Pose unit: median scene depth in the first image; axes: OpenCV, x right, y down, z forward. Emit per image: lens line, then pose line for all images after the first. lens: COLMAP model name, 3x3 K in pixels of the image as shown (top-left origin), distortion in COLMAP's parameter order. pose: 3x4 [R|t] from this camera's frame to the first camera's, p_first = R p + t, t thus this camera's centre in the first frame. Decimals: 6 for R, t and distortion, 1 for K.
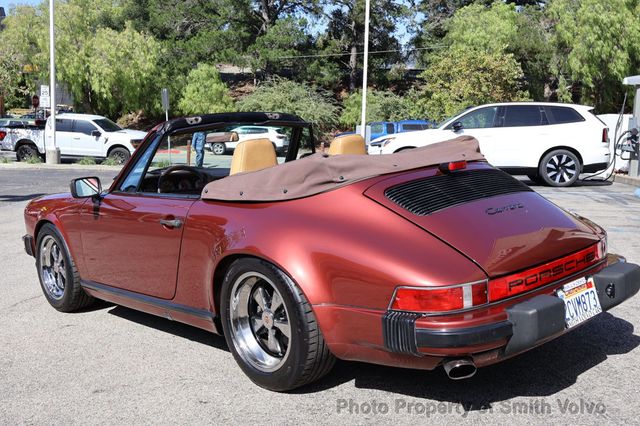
lens RADIAL K [[703.9, 0, 320.1], [0, 703.9, 213.7], [0, 0, 1]] dist [0.000265, 0.000000]
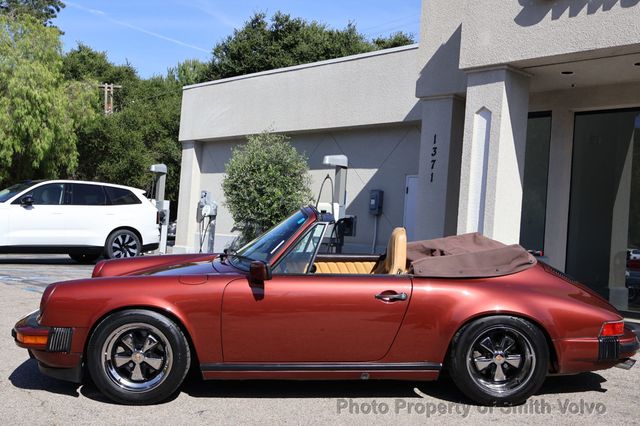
lens RADIAL K [[788.3, 0, 319.8], [0, 788.3, 211.6], [0, 0, 1]] dist [-0.002218, 0.000000]
pose [[0.584022, 0.045542, 0.810459, -0.434789], [0.039710, 0.995627, -0.084562, -0.007392], [-0.810766, 0.081570, 0.579659, 0.085520]]
